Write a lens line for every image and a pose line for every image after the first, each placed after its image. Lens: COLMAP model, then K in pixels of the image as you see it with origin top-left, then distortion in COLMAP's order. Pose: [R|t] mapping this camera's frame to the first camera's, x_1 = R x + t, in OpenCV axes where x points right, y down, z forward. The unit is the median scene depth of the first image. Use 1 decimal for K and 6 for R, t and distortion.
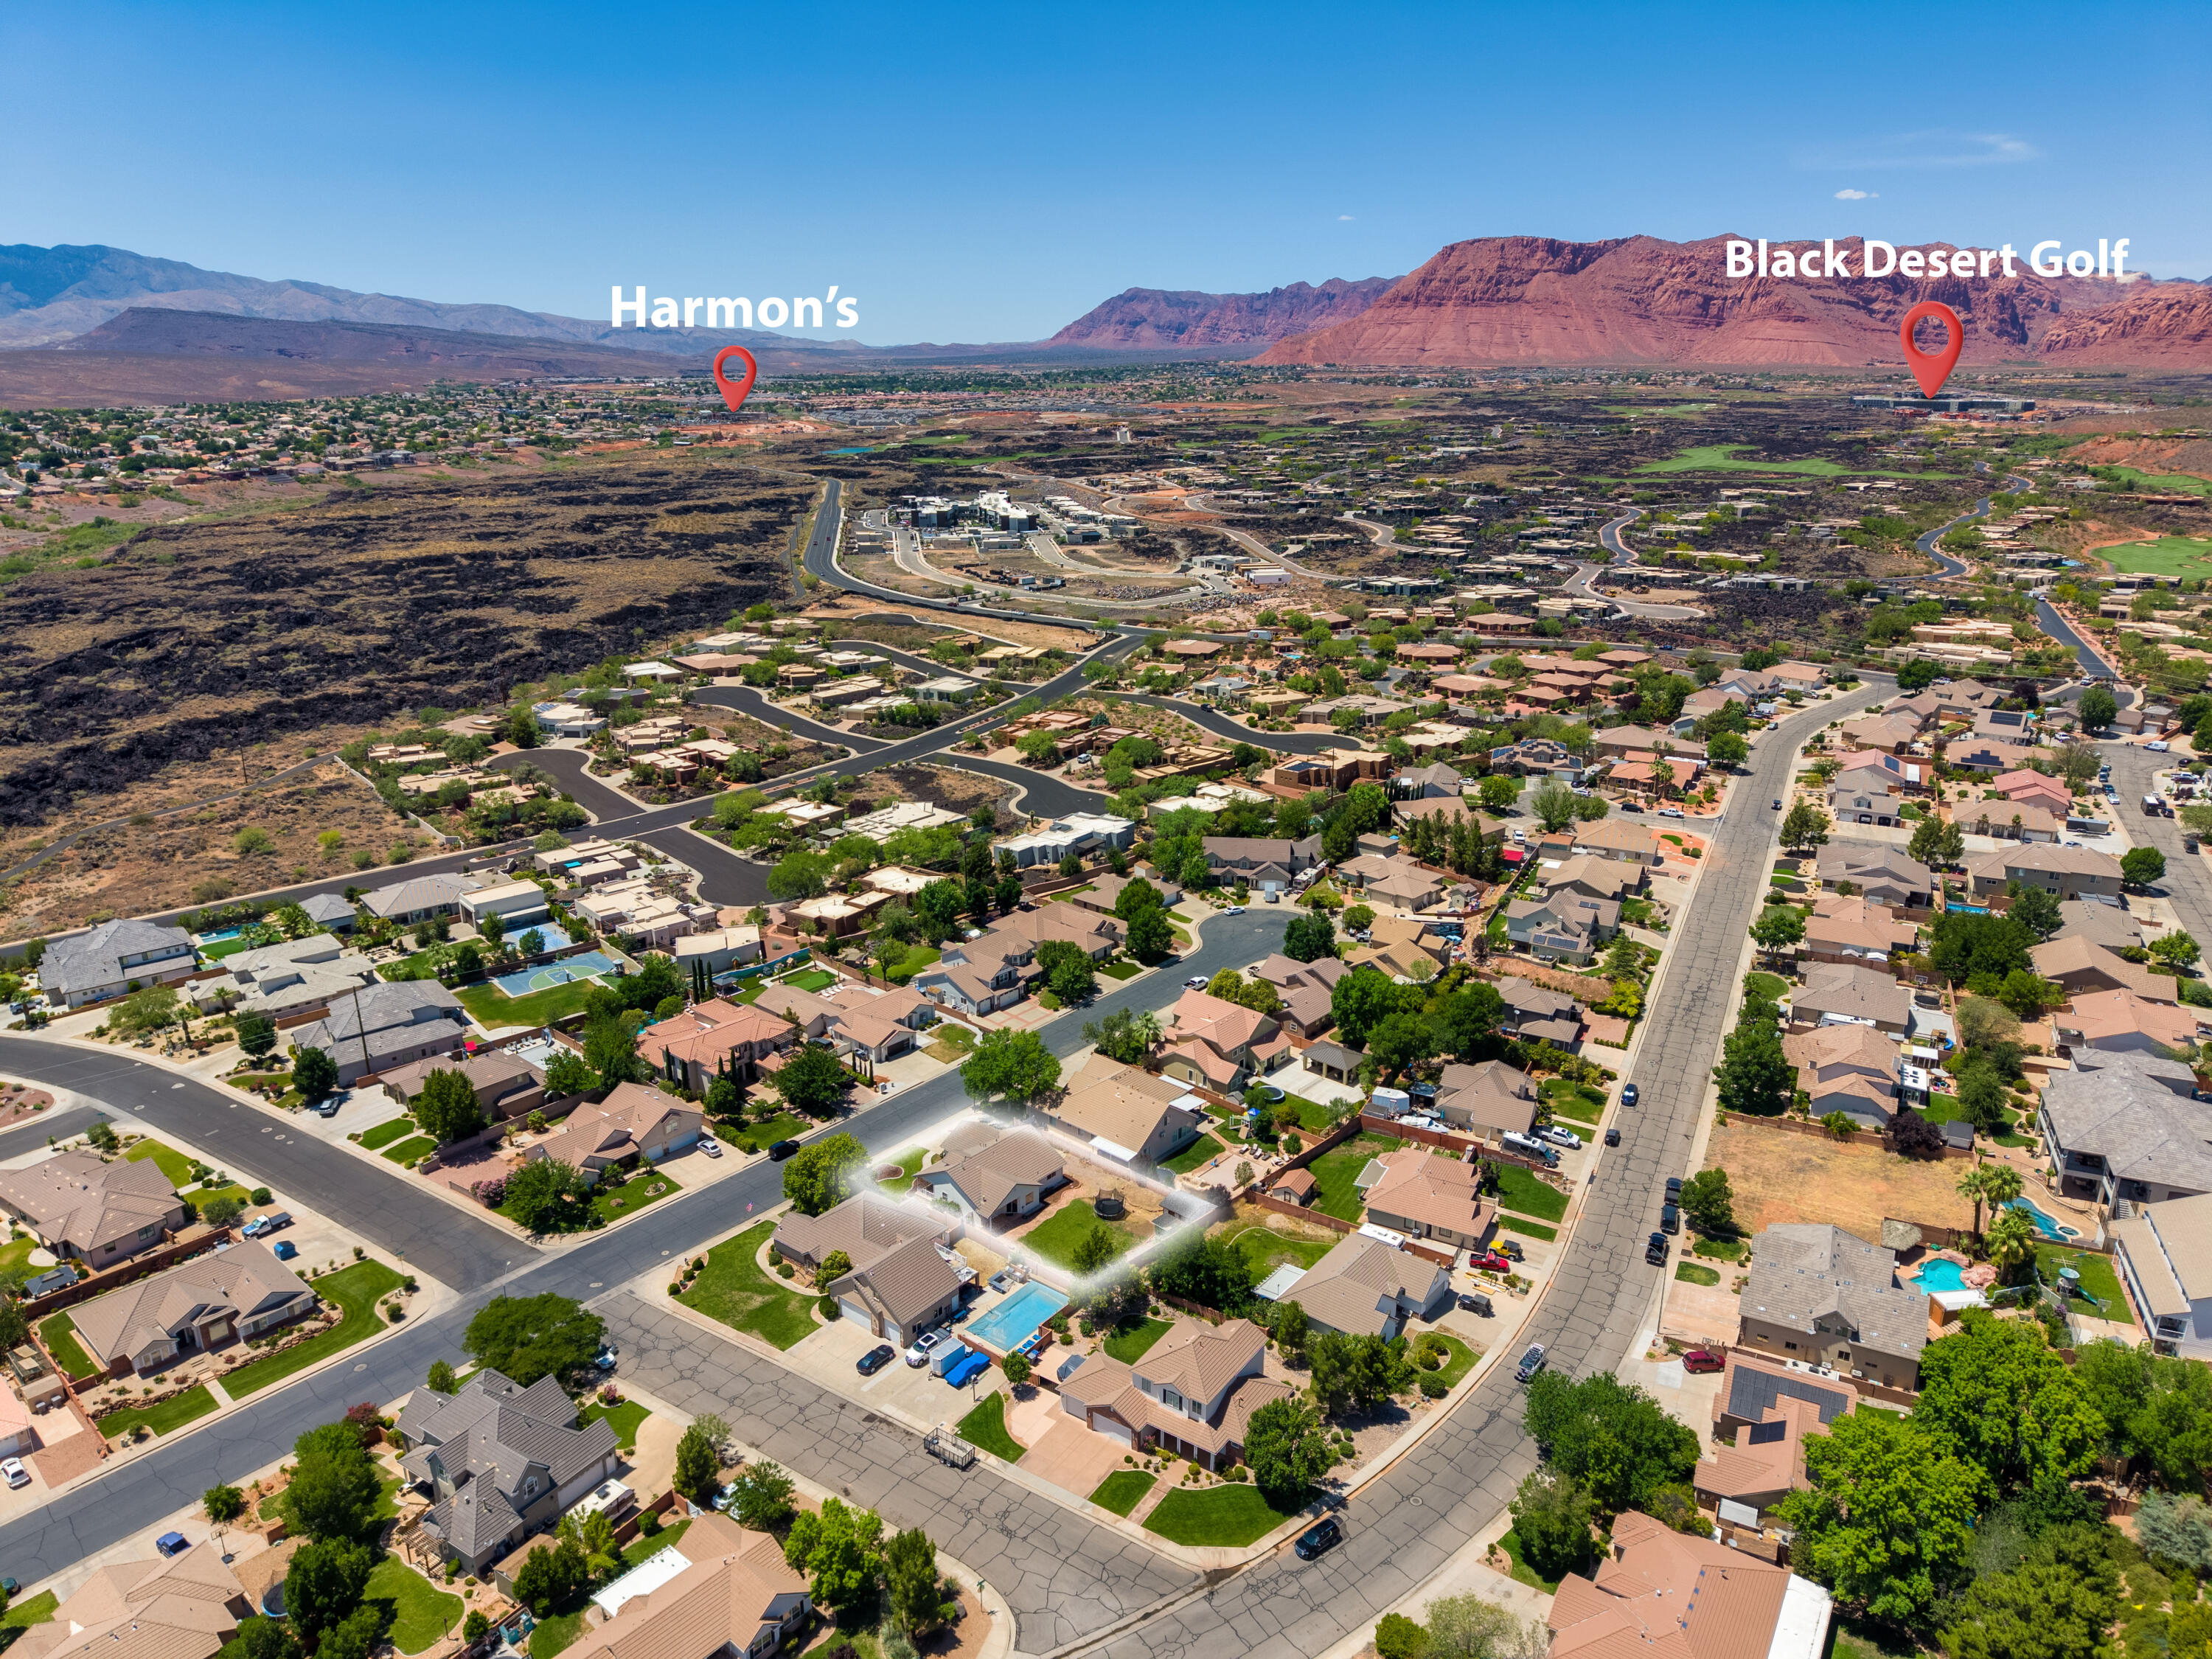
lens RADIAL K [[1473.7, 0, 1107.9], [0, 1473.7, 808.6], [0, 0, 1]] dist [0.033526, -0.032846]
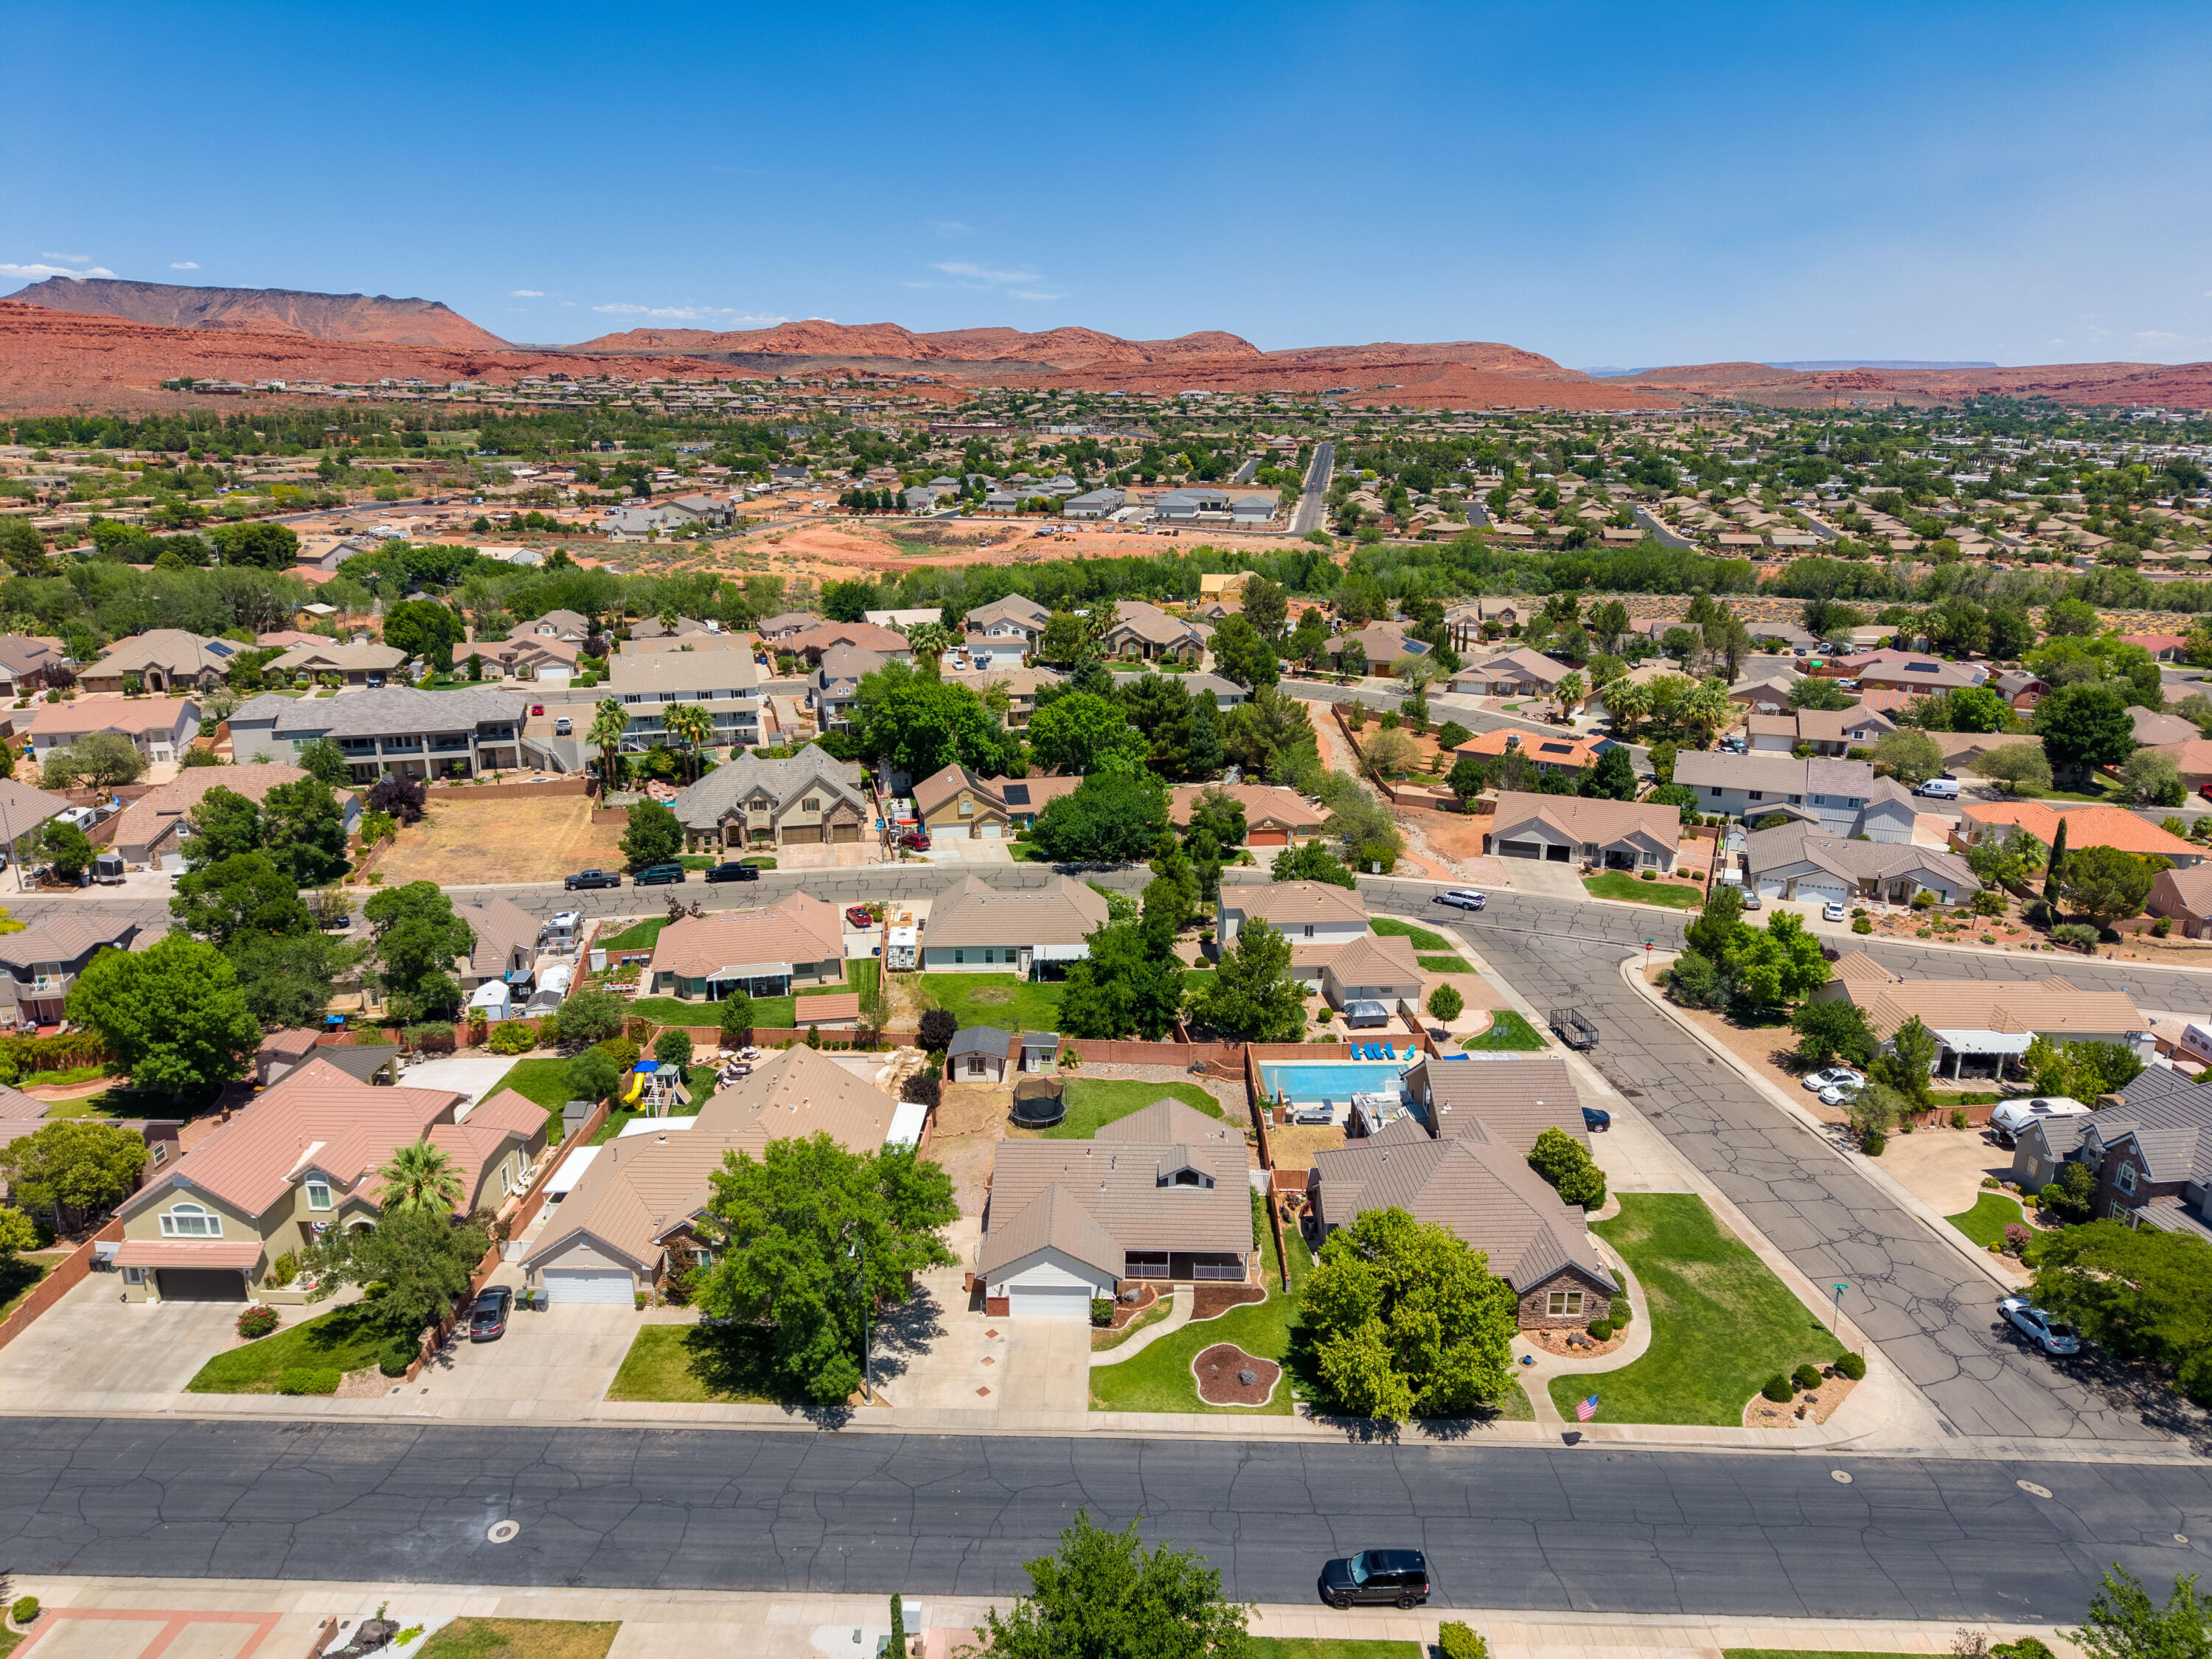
lens RADIAL K [[1473.7, 0, 1103.6], [0, 1473.7, 835.5], [0, 0, 1]] dist [0.033526, -0.032846]
pose [[-0.636868, -0.219569, 0.739045, -0.240335], [0.217171, 0.868681, 0.445230, -0.041487], [-0.739754, 0.444052, -0.505552, 0.710450]]
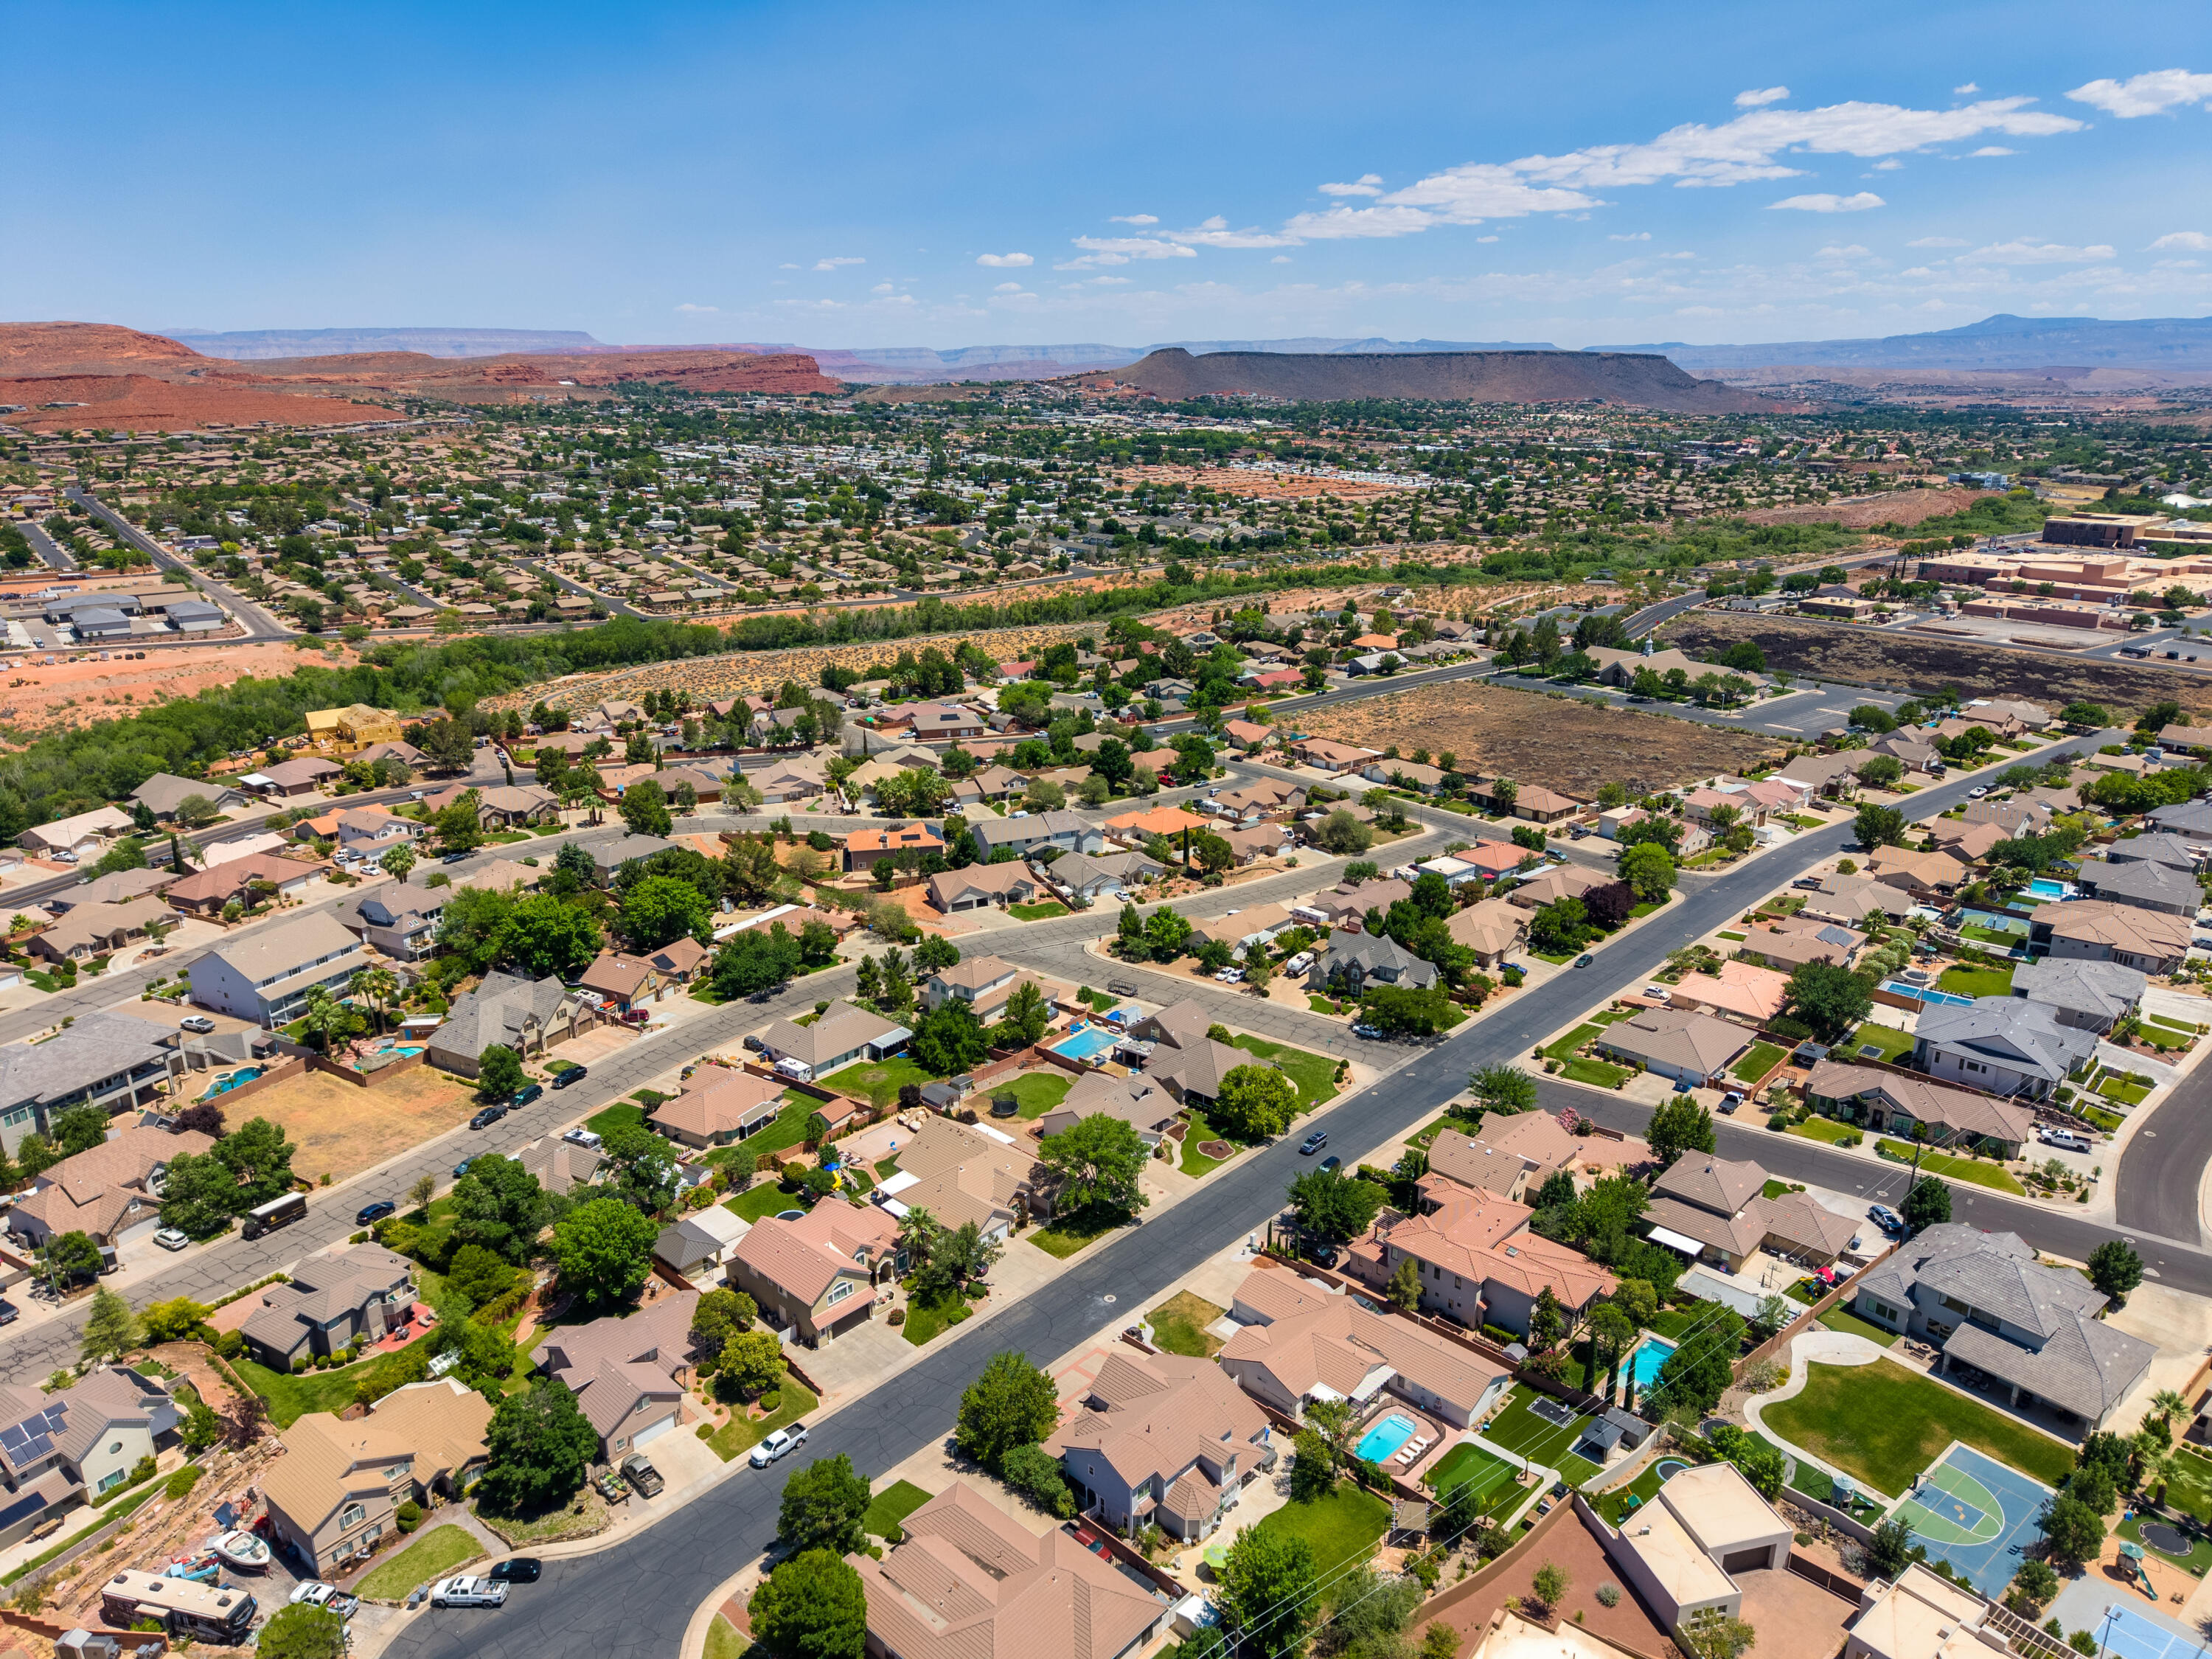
lens RADIAL K [[1473.7, 0, 1101.6], [0, 1473.7, 826.9], [0, 0, 1]] dist [0.033526, -0.032846]
pose [[-0.999193, -0.008578, 0.039243, -0.067066], [0.014795, 0.829654, 0.558081, -0.312608], [-0.037345, 0.558212, -0.828858, 1.053485]]
